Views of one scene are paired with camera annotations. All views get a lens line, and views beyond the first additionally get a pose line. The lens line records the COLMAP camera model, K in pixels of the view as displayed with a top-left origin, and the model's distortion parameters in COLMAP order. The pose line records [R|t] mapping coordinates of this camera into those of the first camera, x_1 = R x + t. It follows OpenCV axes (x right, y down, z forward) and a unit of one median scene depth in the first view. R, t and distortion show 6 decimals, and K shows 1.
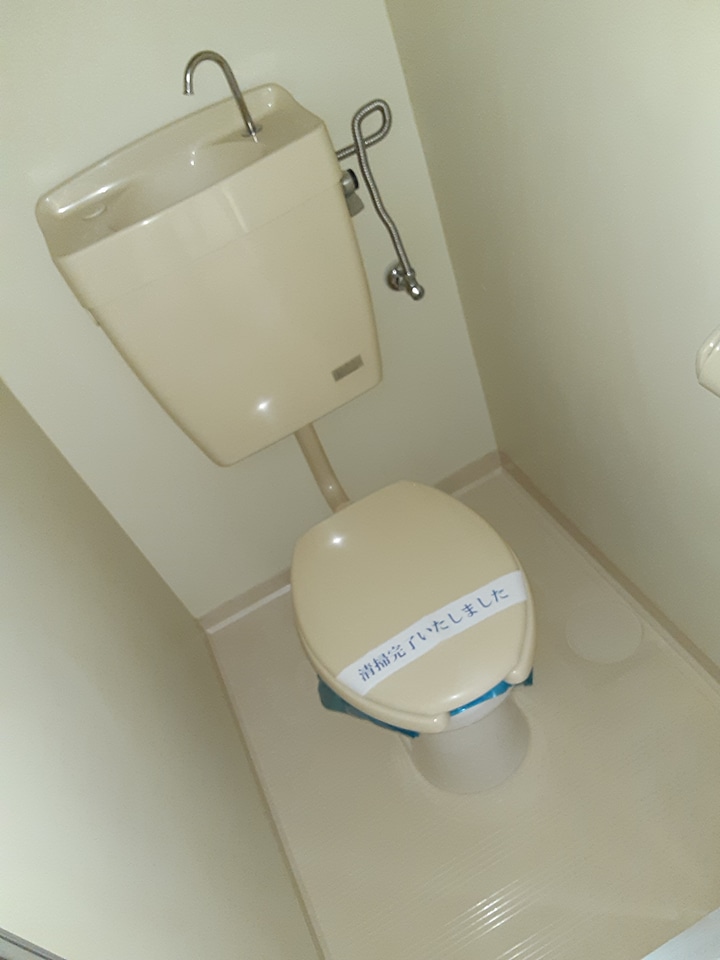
lens RADIAL K [[778.7, 0, 359.9], [0, 778.7, 481.4], [0, 0, 1]] dist [0.070666, -0.093568]
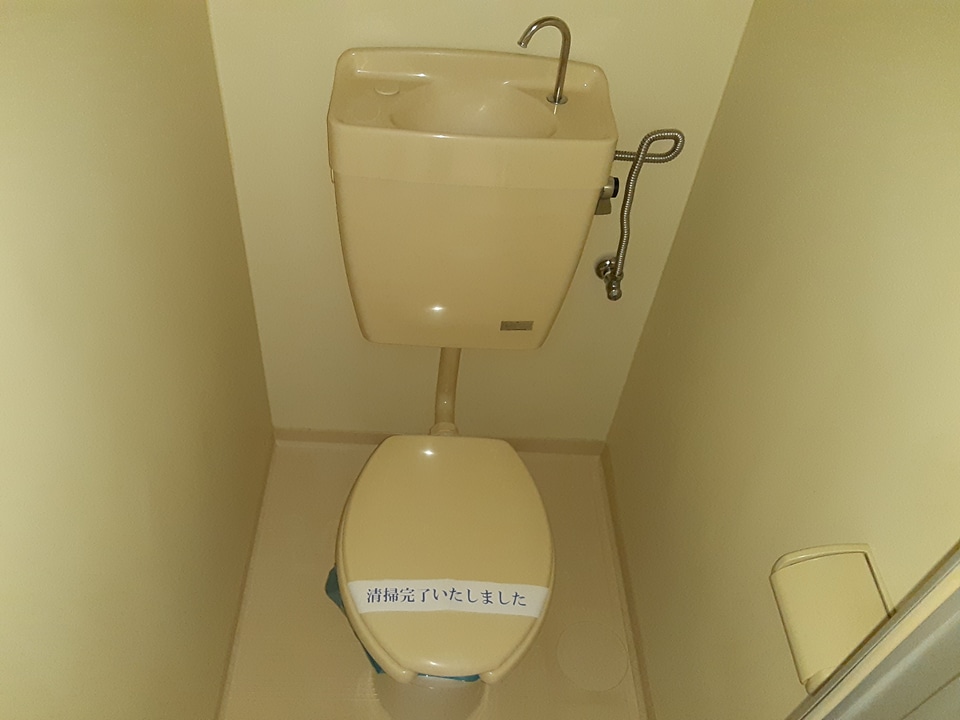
lens RADIAL K [[778.7, 0, 484.4], [0, 778.7, 330.2], [0, 0, 1]] dist [0.070666, -0.093568]
pose [[0.845889, 0.533352, 0.002829, -0.057570], [-0.532684, 0.844539, 0.054783, -0.191861], [0.026829, -0.047847, 0.998494, -0.044937]]
